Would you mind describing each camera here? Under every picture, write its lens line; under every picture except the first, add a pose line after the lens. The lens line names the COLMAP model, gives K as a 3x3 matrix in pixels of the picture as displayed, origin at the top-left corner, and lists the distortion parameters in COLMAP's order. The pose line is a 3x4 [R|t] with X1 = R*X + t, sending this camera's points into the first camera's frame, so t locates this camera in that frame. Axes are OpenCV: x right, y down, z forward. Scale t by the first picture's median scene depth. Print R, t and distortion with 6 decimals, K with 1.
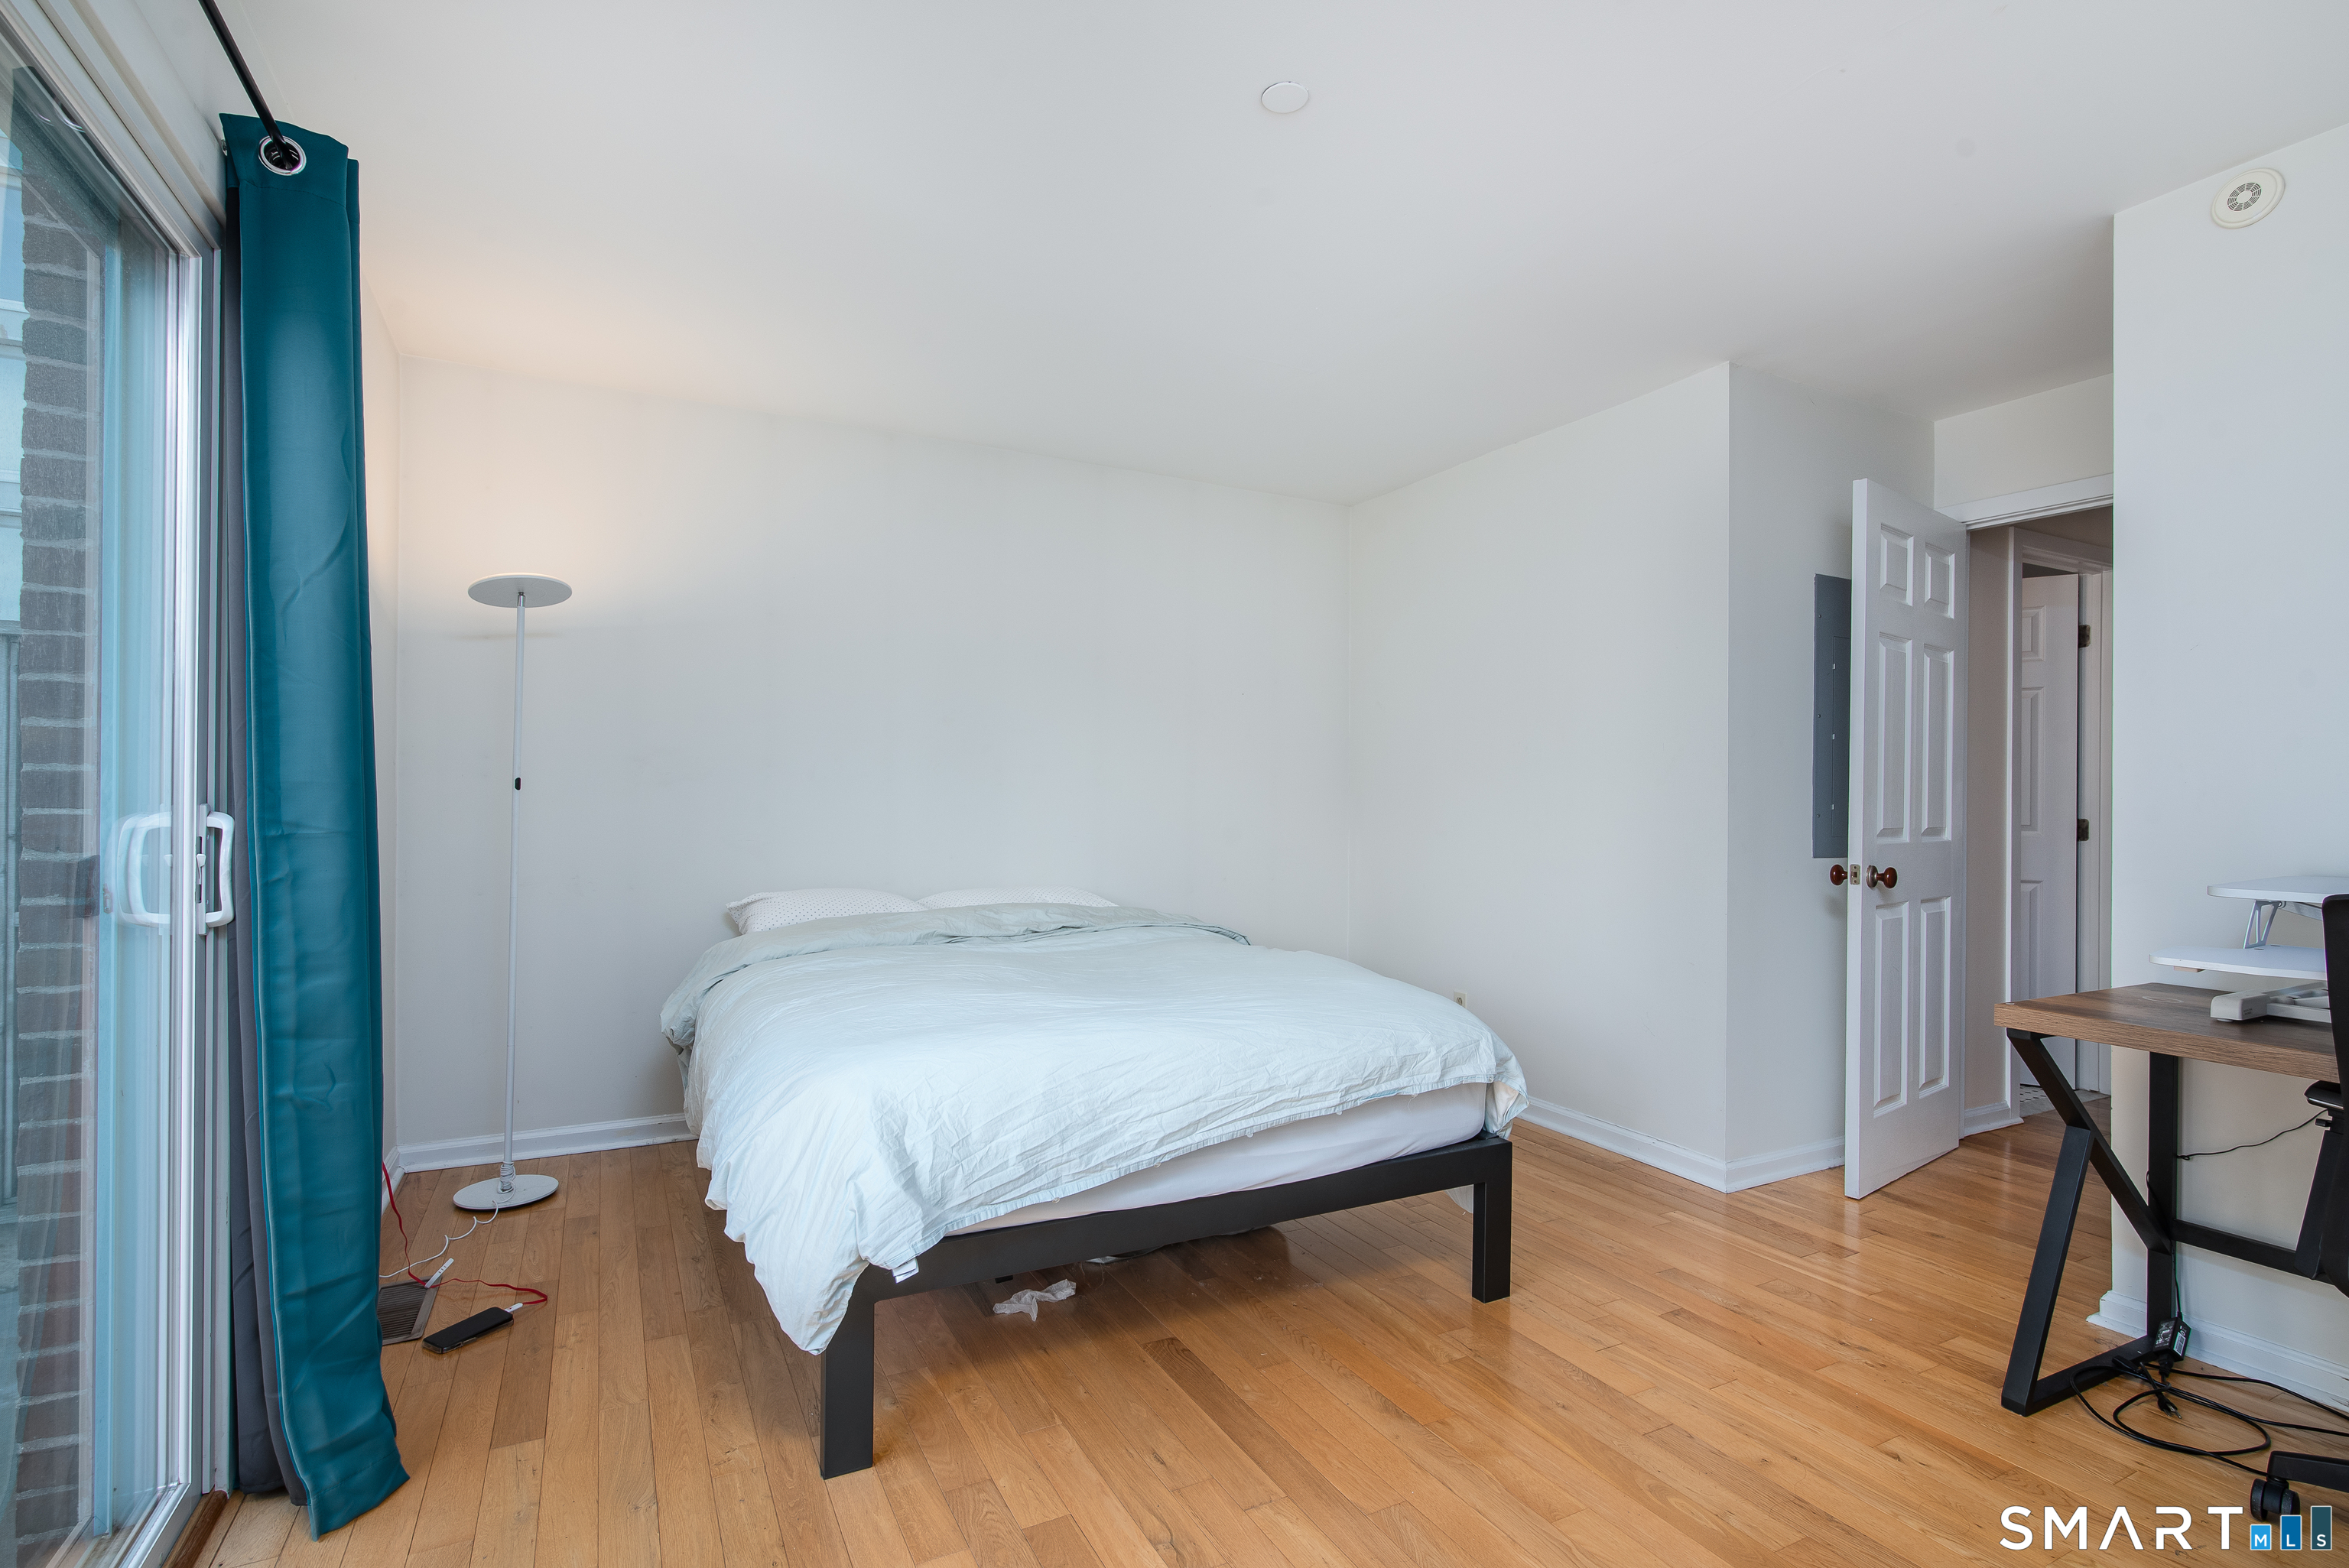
lens RADIAL K [[1070.8, 0, 1173.1], [0, 1070.8, 800.6], [0, 0, 1]] dist [0.002912, -0.000738]
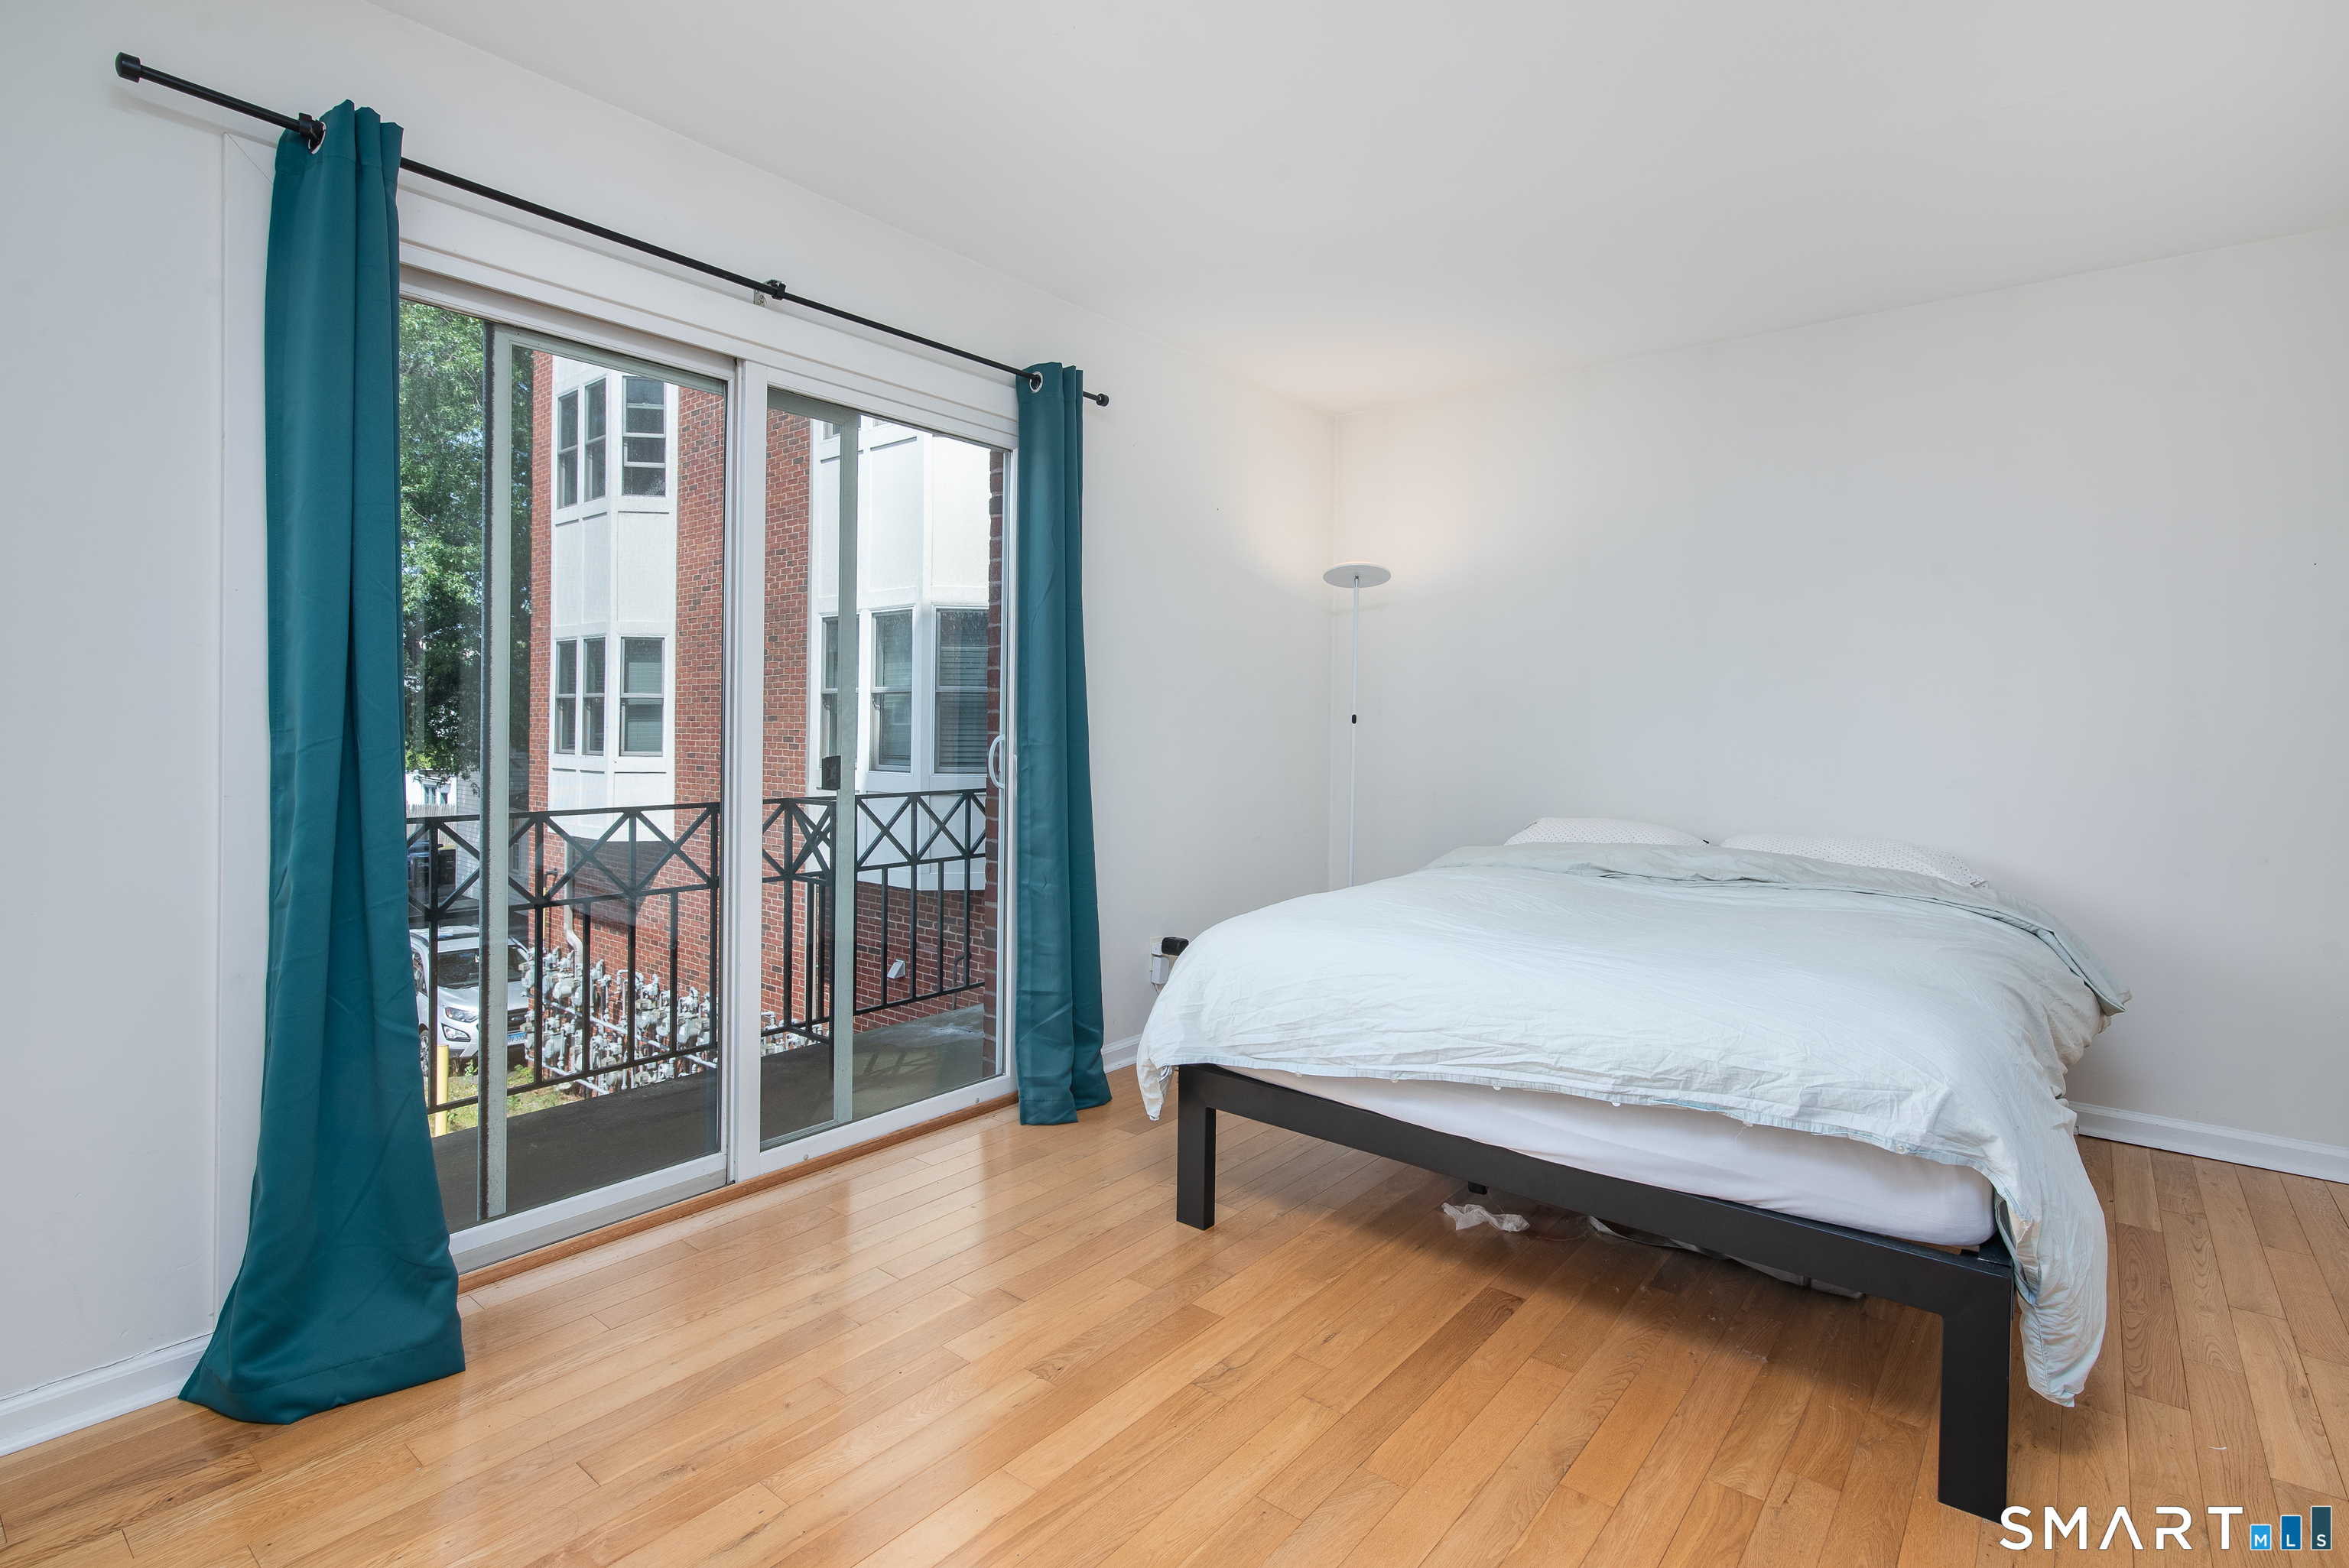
lens RADIAL K [[1070.8, 0, 1185.2], [0, 1070.8, 731.0], [0, 0, 1]] dist [0.002912, -0.000738]
pose [[0.430500, -0.000730, -0.902590, 0.763793], [-0.008440, 0.999953, -0.004834, 0.010229], [0.902551, 0.009699, 0.430473, 0.342155]]
